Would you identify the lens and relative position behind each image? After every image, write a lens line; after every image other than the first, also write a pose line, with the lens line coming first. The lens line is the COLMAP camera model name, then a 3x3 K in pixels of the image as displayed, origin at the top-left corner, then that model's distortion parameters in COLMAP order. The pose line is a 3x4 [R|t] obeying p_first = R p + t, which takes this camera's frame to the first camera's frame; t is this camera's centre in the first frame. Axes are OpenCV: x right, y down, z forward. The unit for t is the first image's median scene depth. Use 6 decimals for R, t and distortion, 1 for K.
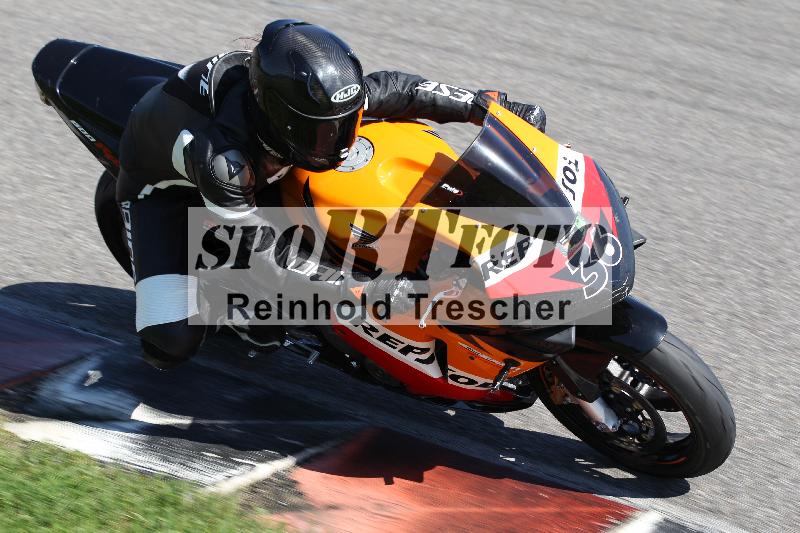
lens RADIAL K [[2619.4, 0, 400.8], [0, 2619.4, 269.1], [0, 0, 1]] dist [-0.680143, 0.000000]
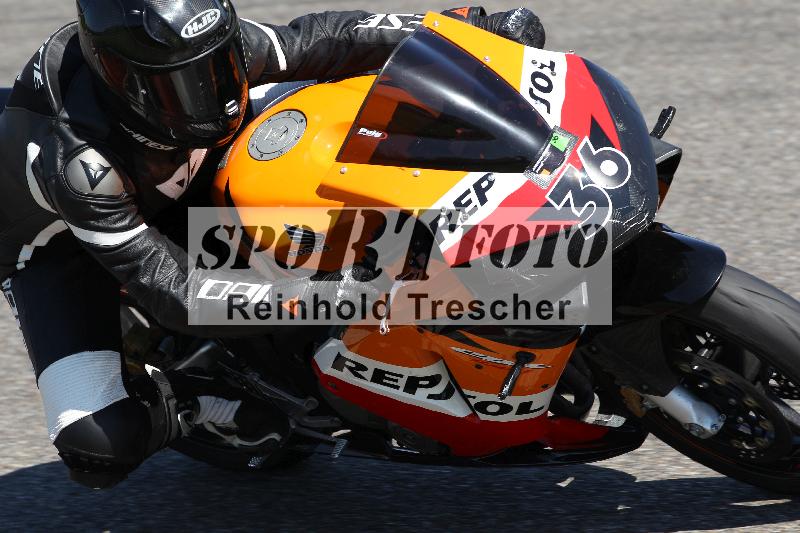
lens RADIAL K [[5627.6, 0, 400.9], [0, 5627.6, 266.8], [0, 0, 1]] dist [-0.700805, 0.000000]
pose [[0.951391, -0.224889, -0.210426, 0.335849], [0.197144, 0.969606, -0.144910, 0.225610], [0.236619, 0.096382, 0.966810, -0.490901]]
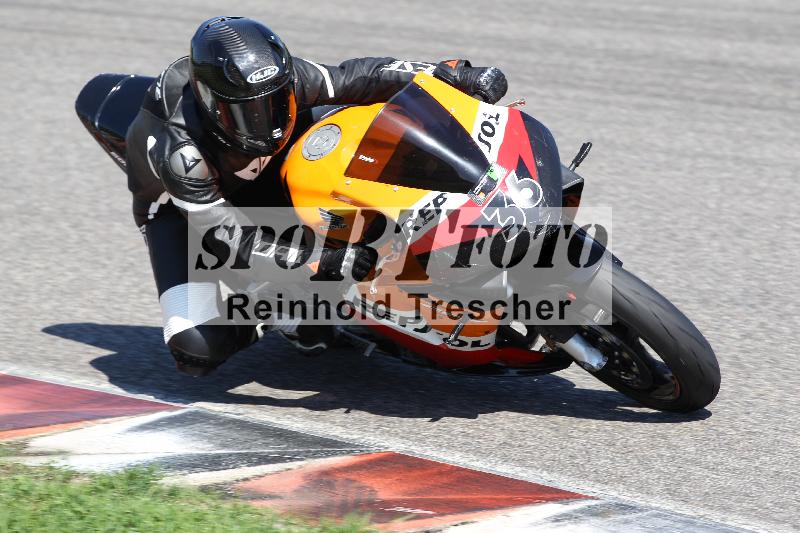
lens RADIAL K [[5627.6, 0, 401.0], [0, 5627.6, 267.6], [0, 0, 1]] dist [-0.700805, 0.000000]
pose [[0.929133, -0.148428, -0.338646, 0.774599], [0.130658, 0.988600, -0.074819, 0.180071], [0.345890, 0.025270, 0.937935, -1.108580]]
